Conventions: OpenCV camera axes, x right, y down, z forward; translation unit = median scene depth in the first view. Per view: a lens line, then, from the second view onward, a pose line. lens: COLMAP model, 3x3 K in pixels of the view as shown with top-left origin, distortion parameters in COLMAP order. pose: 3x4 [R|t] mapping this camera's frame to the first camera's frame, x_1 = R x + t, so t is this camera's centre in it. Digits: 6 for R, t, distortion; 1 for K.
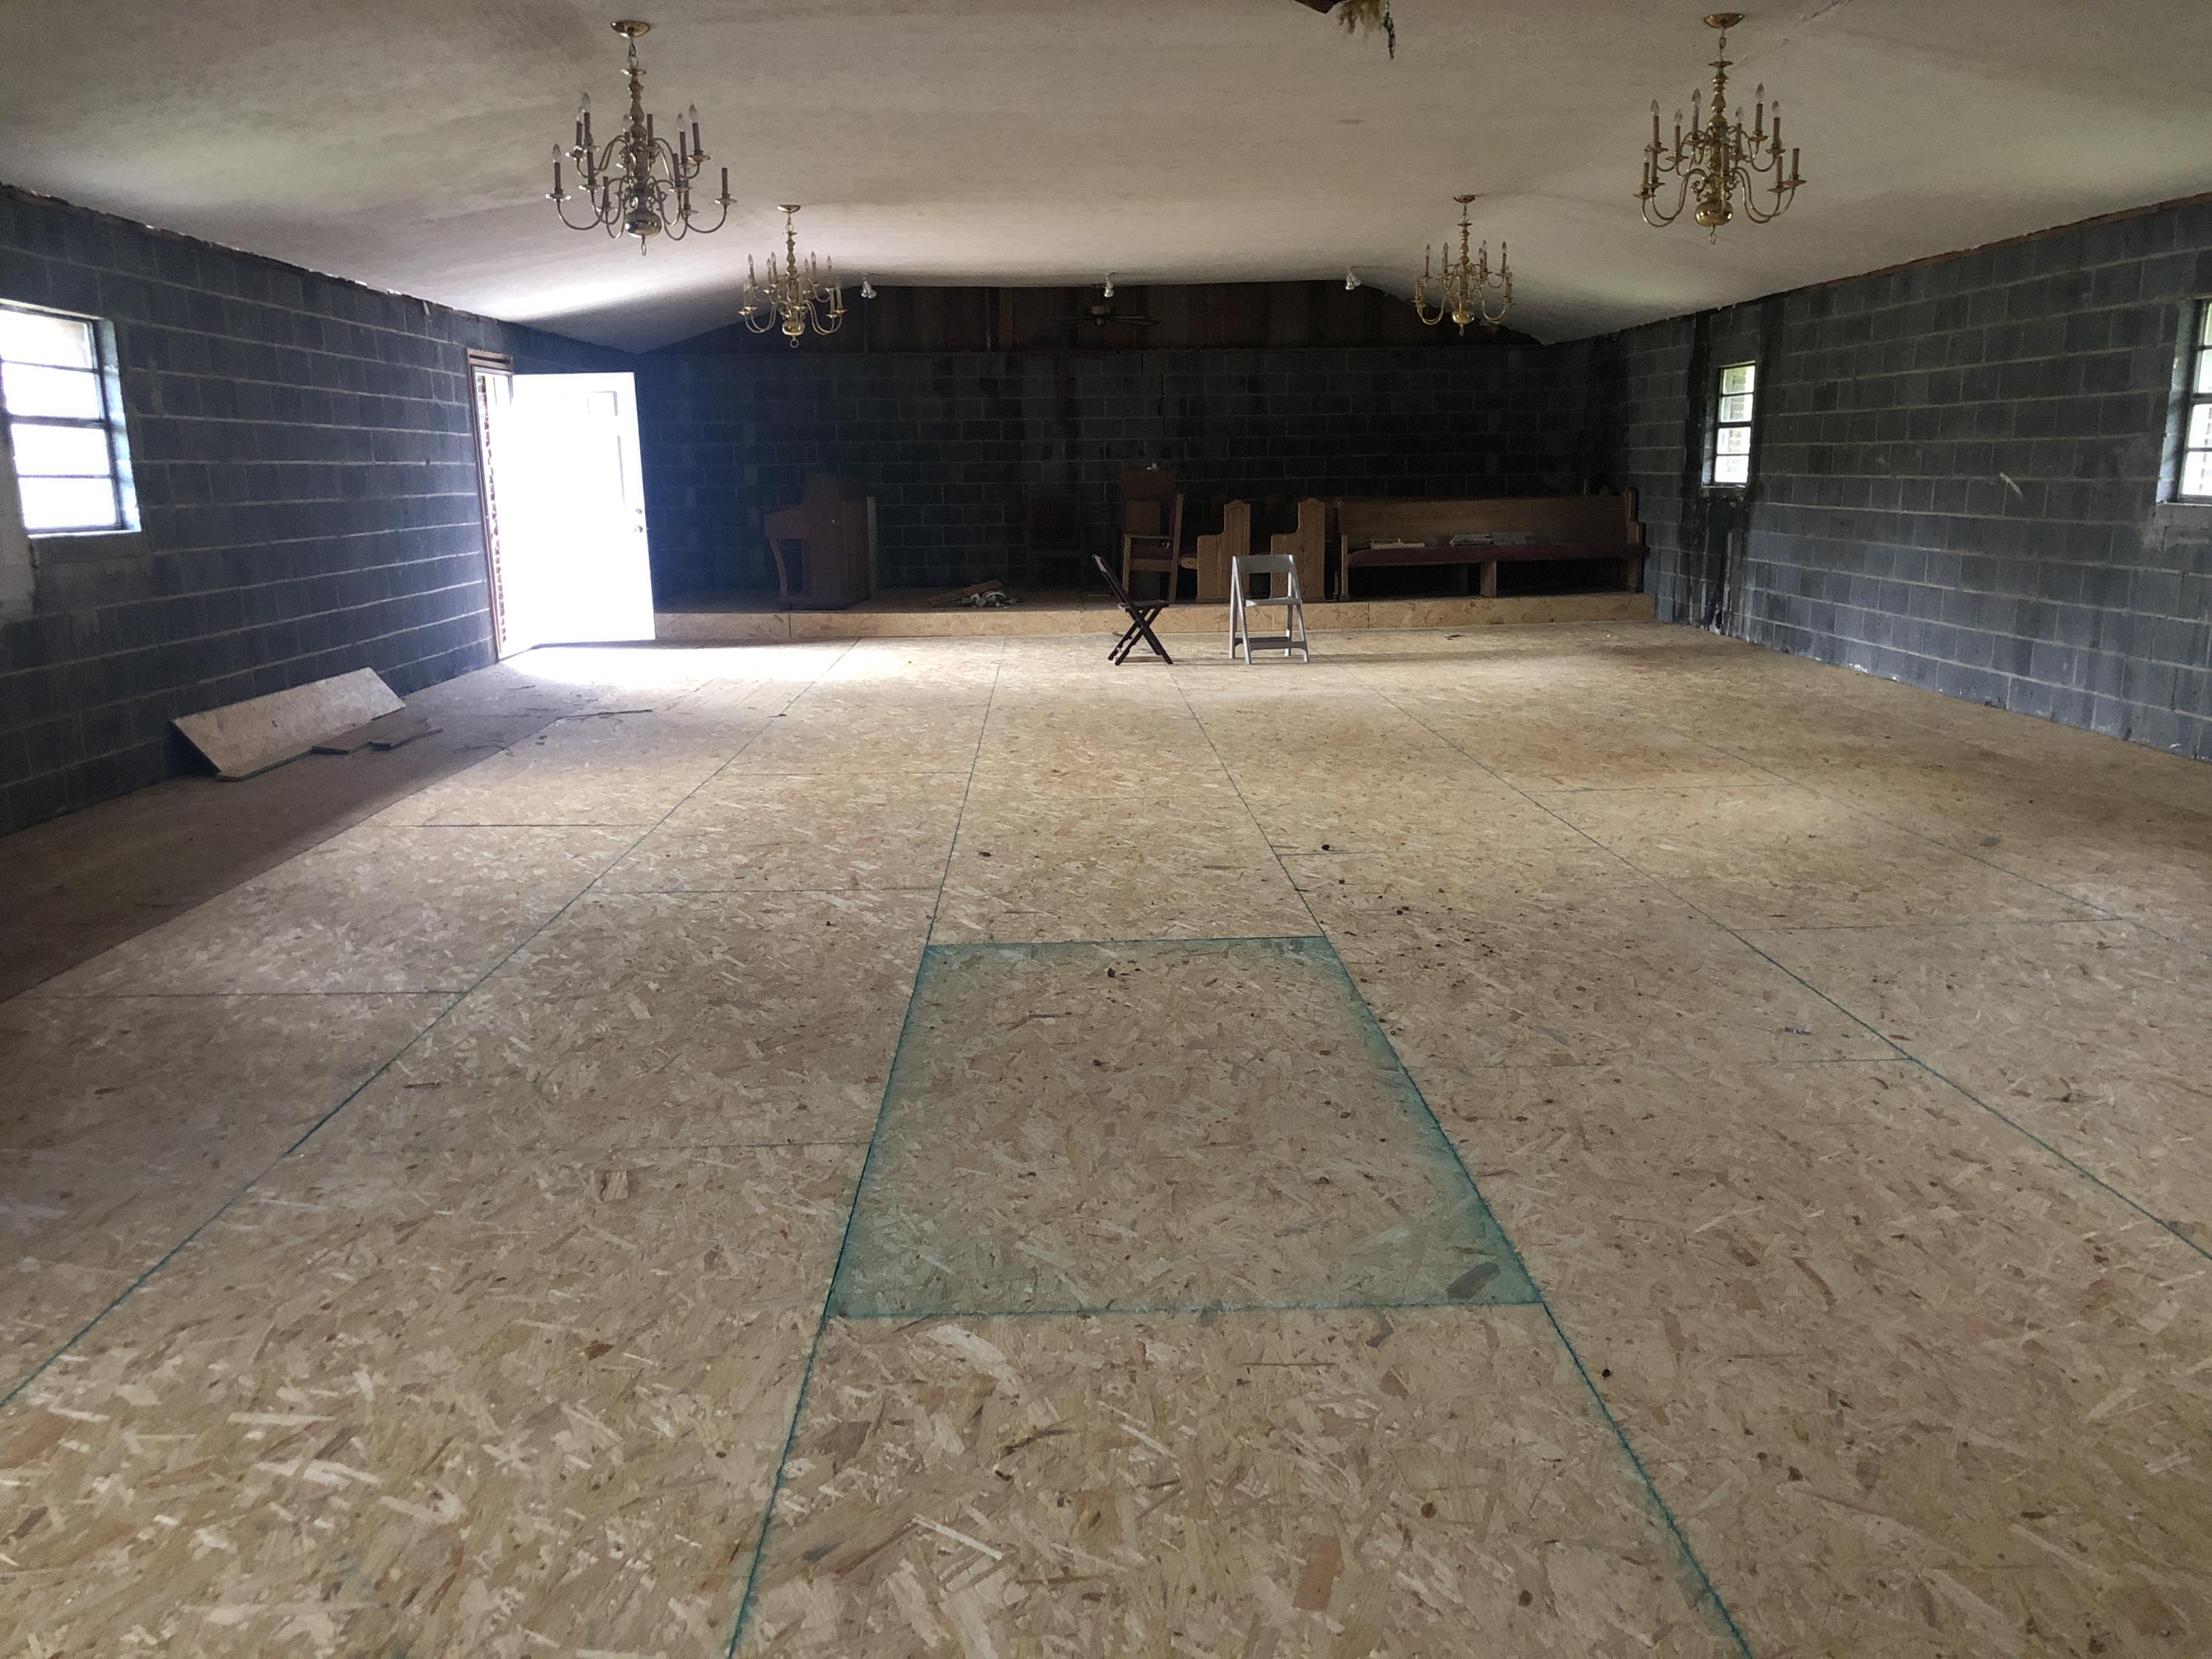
lens RADIAL K [[1797.5, 0, 1106.0], [0, 1797.5, 829.5], [0, 0, 1]] dist [0.102137, -0.237830]
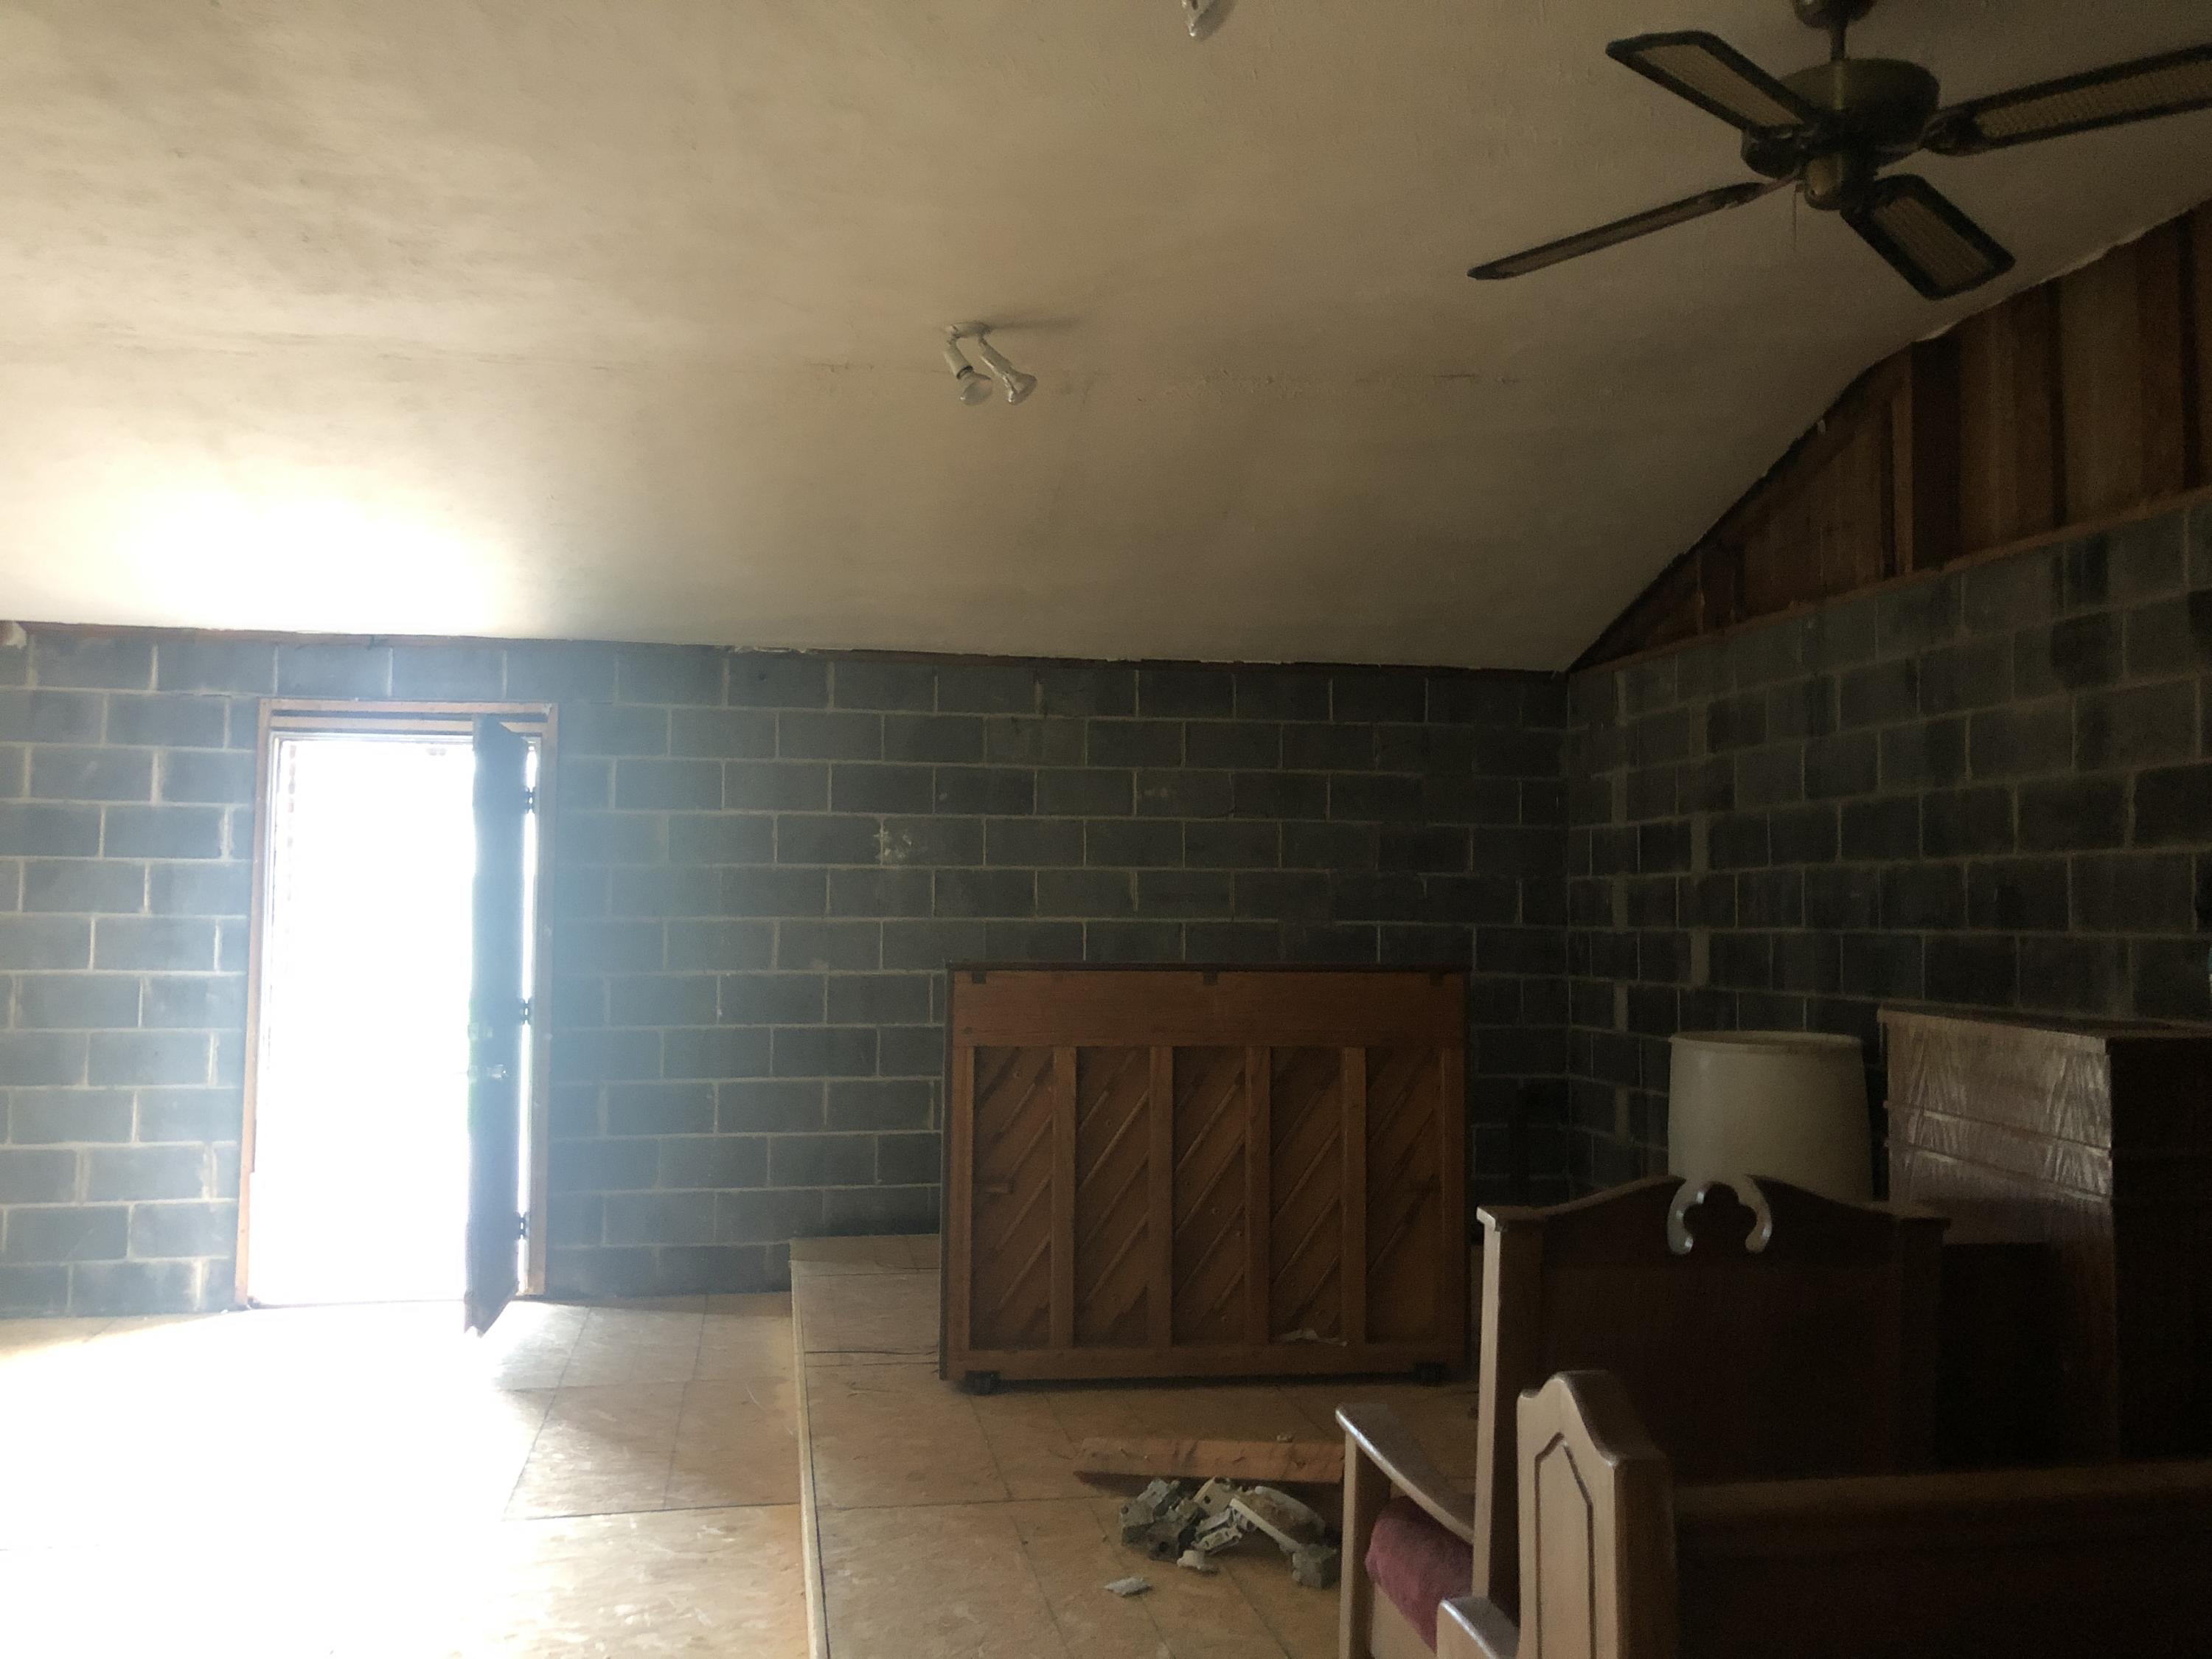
lens RADIAL K [[1797.5, 0, 1106.0], [0, 1797.5, 829.5], [0, 0, 1]] dist [0.102137, -0.237830]
pose [[0.155364, -0.031120, -0.987367, 0.144229], [-0.205186, 0.976689, -0.063070, -0.174363], [0.966313, 0.212393, 0.145357, 0.832113]]
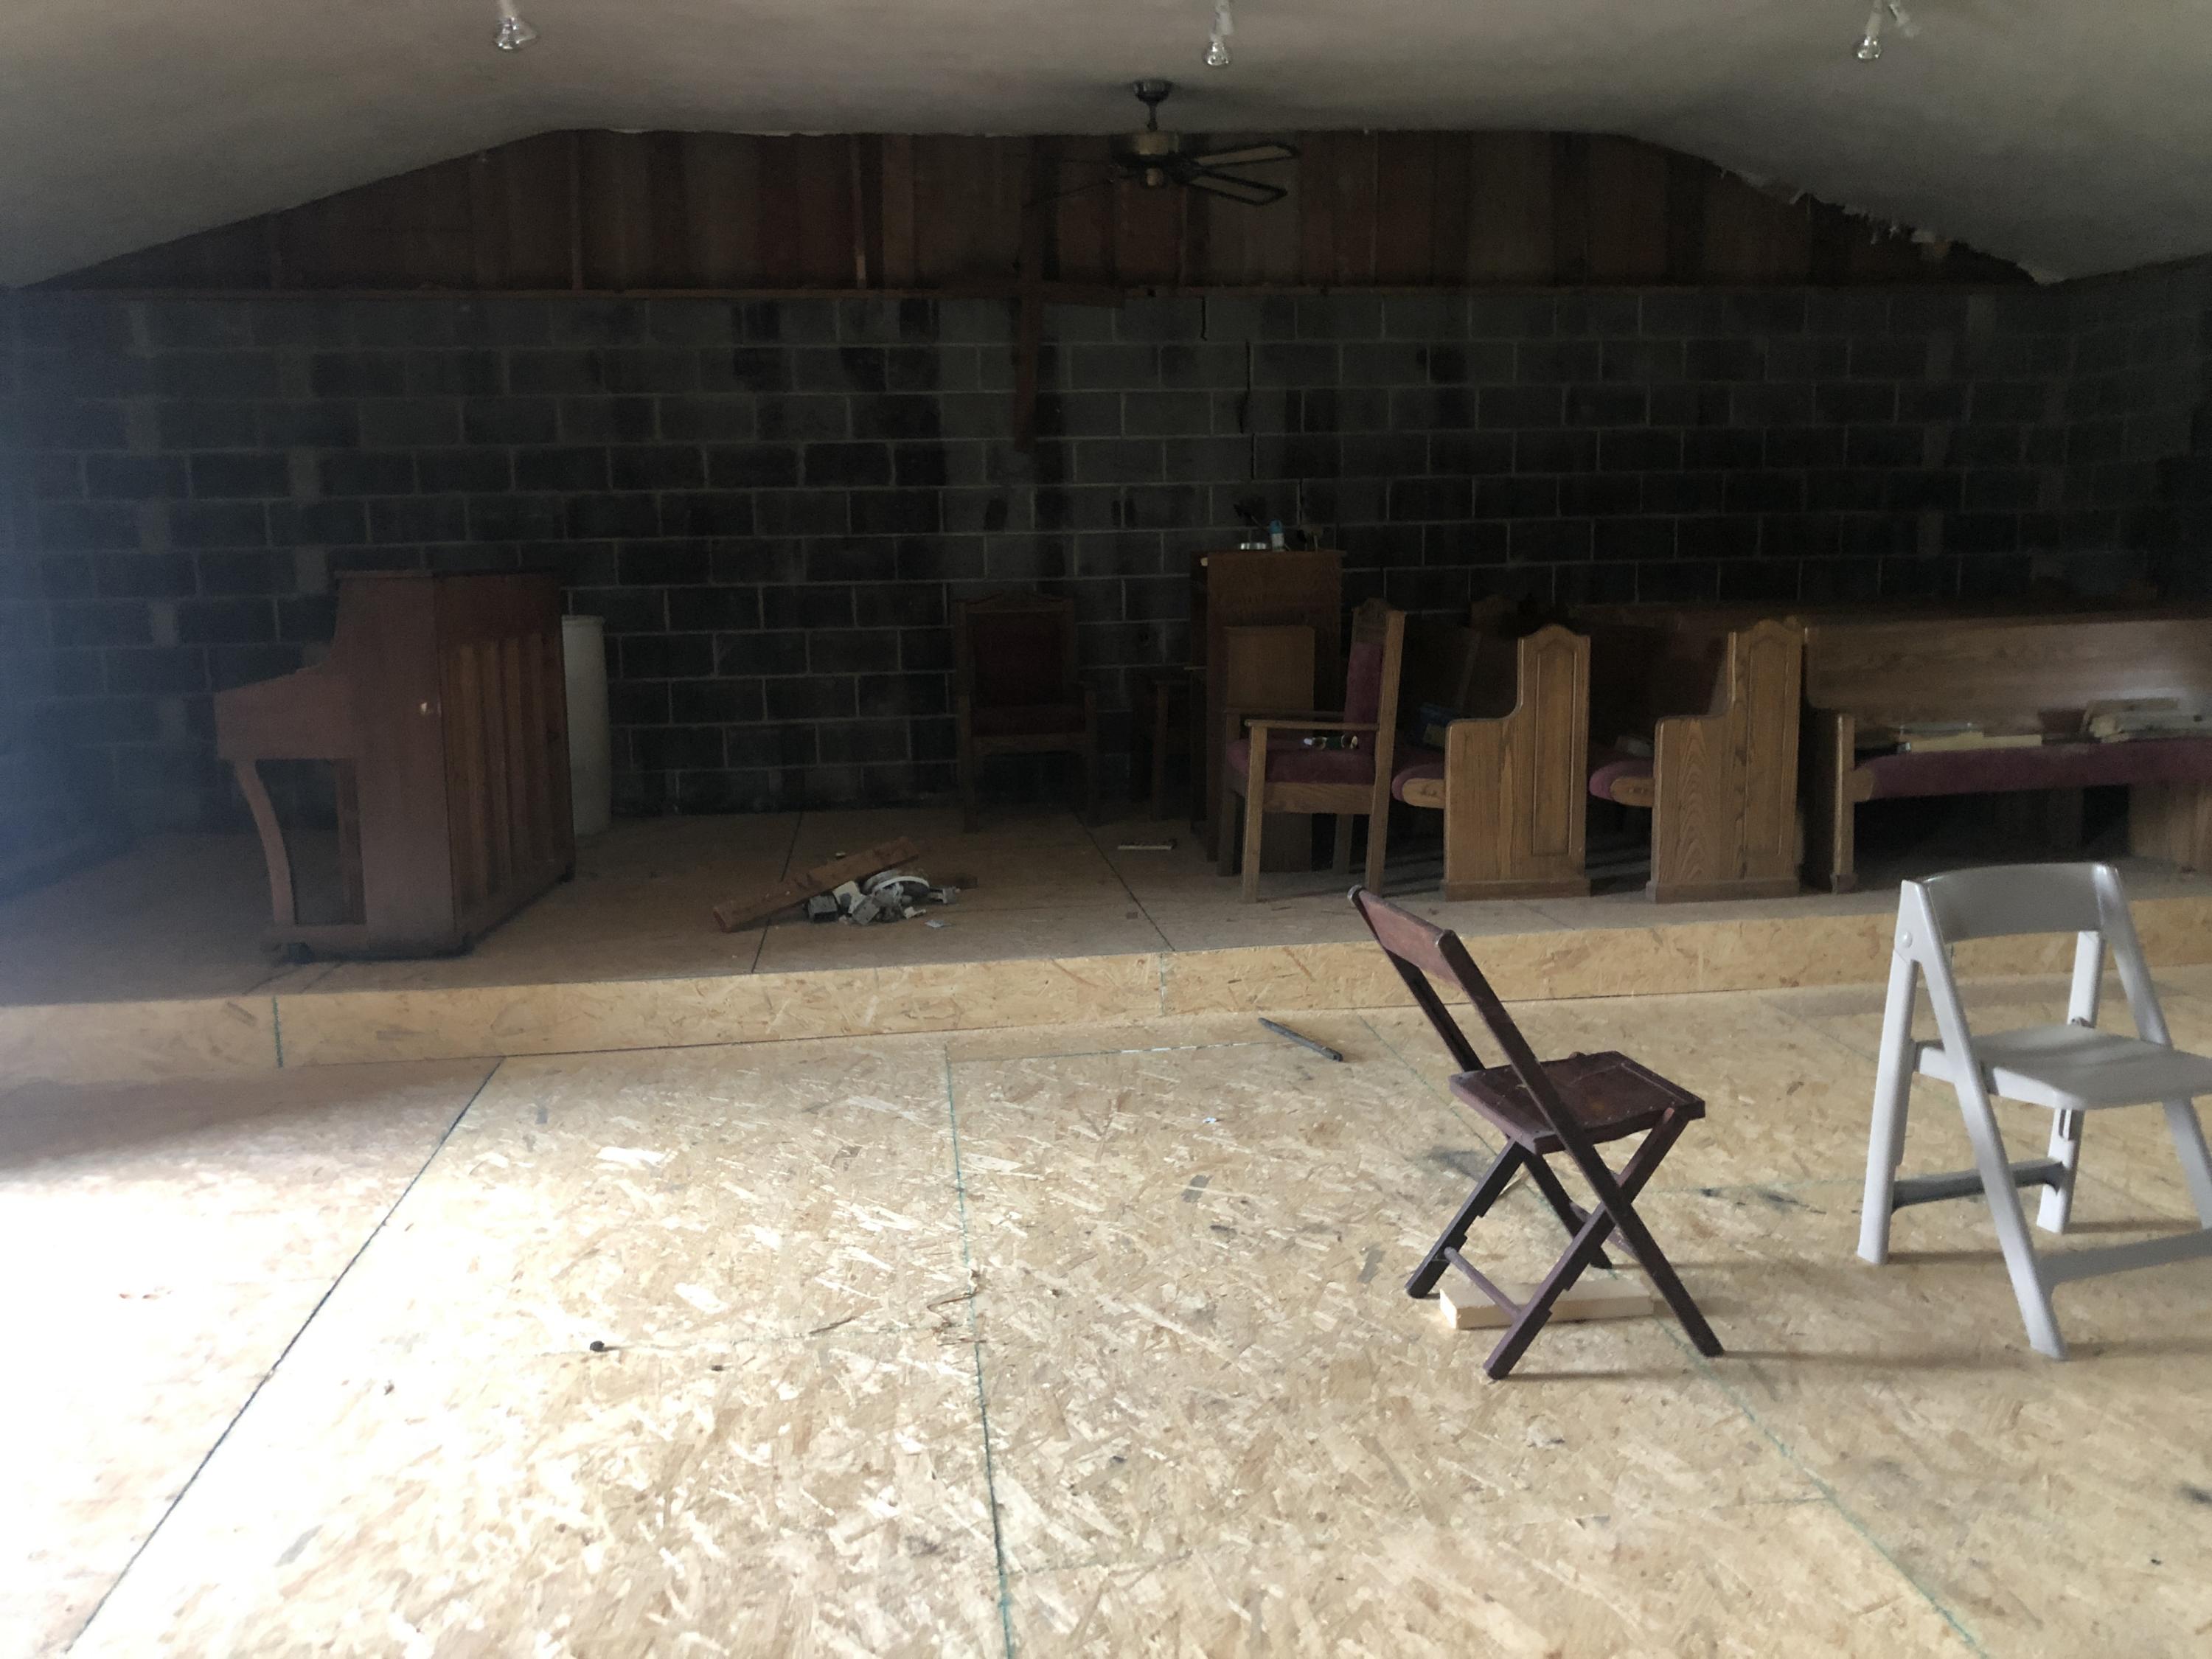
lens RADIAL K [[1797.5, 0, 1106.0], [0, 1797.5, 829.5], [0, 0, 1]] dist [0.102137, -0.237830]
pose [[0.996267, -0.020645, 0.083817, -0.044786], [0.024257, 0.998810, -0.042309, -0.111287], [-0.082844, 0.044184, 0.995583, 0.557448]]
